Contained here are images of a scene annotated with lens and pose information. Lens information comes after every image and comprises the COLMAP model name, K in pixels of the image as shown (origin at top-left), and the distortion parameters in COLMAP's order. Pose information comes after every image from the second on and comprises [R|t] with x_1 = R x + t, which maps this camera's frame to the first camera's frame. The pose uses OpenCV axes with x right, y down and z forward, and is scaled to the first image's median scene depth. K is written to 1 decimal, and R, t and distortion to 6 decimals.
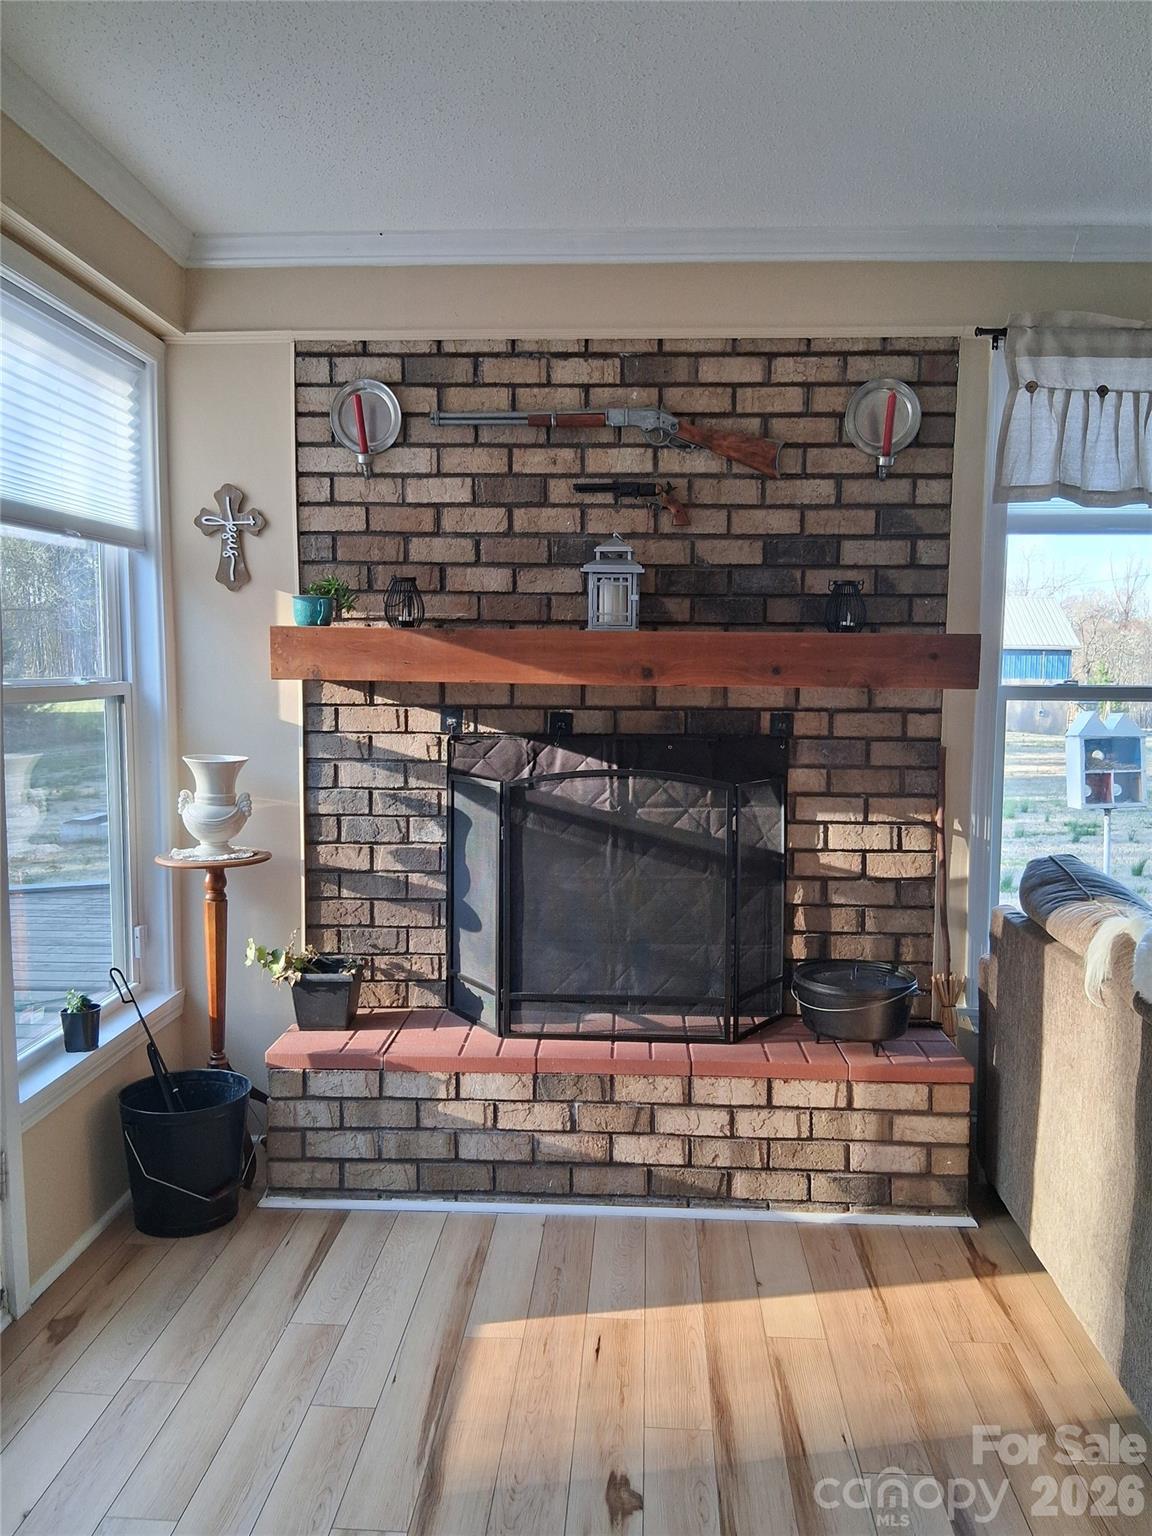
lens RADIAL K [[1166.9, 0, 576.0], [0, 1166.9, 768.0], [0, 0, 1]] dist [0.093161, -0.159939]
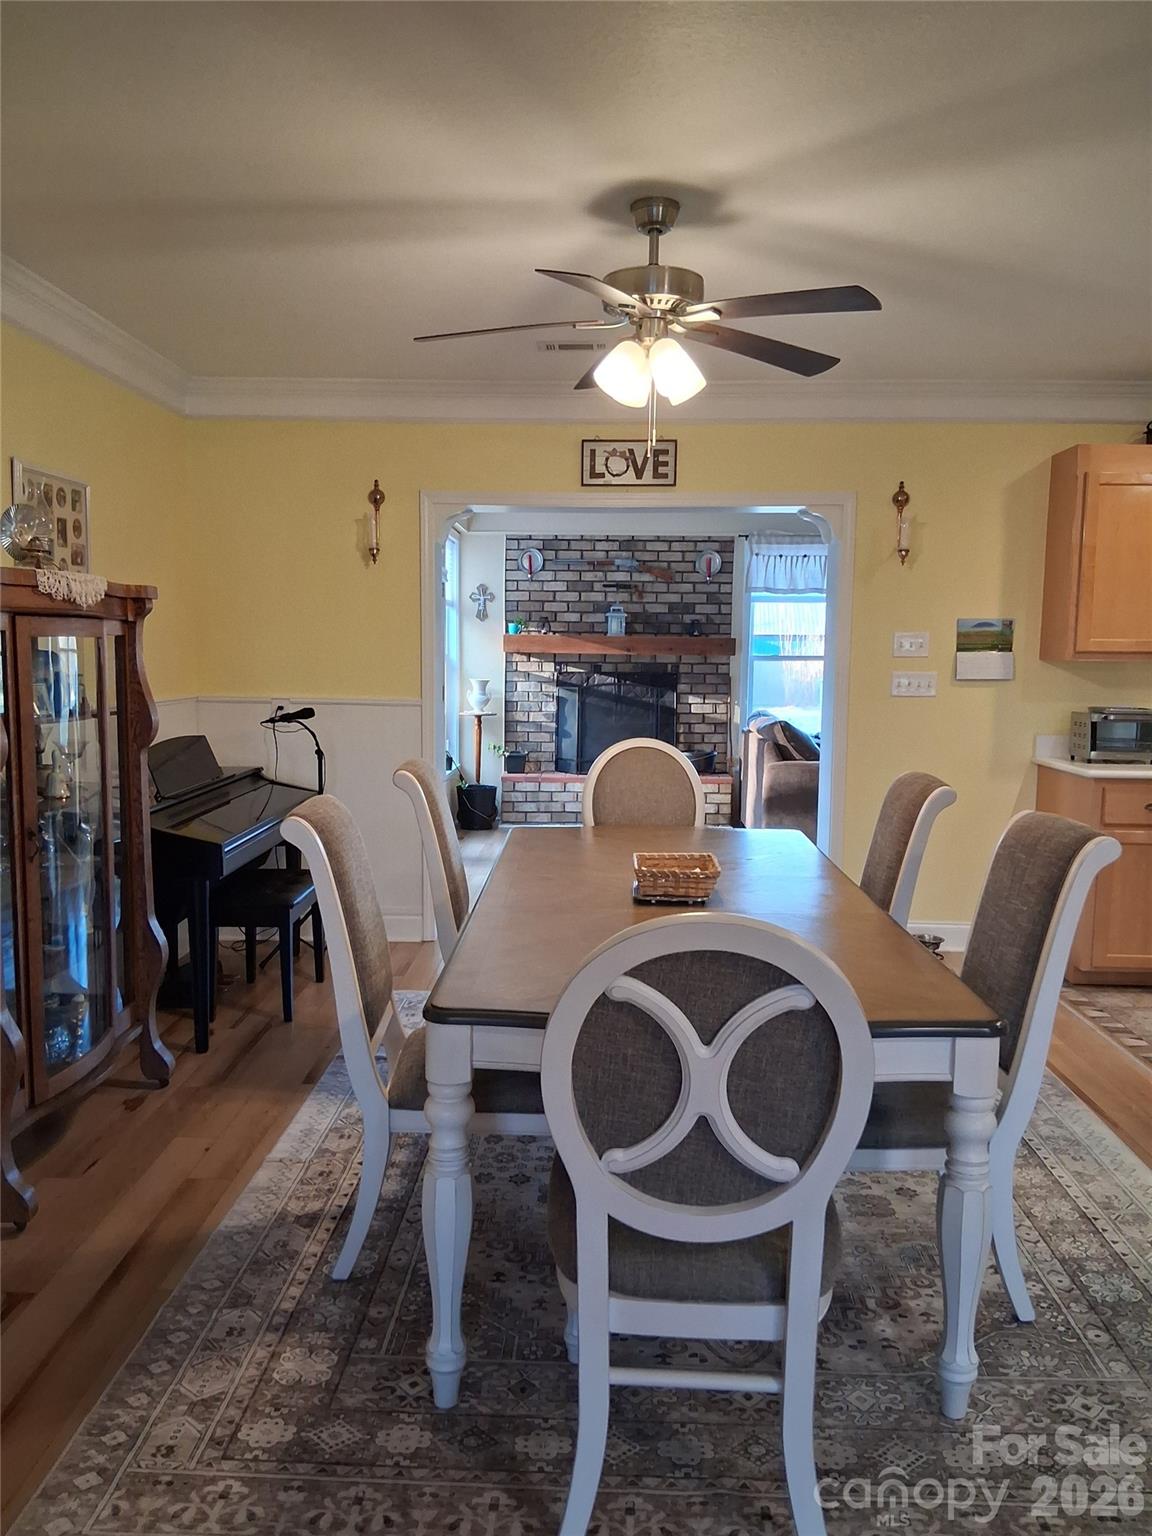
lens RADIAL K [[1166.9, 0, 576.0], [0, 1166.9, 768.0], [0, 0, 1]] dist [0.093161, -0.159939]
pose [[0.999752, 0.001583, 0.022200, -0.130685], [-0.001895, 0.999900, 0.014049, 0.168650], [-0.022175, -0.014087, 0.999655, -1.880525]]
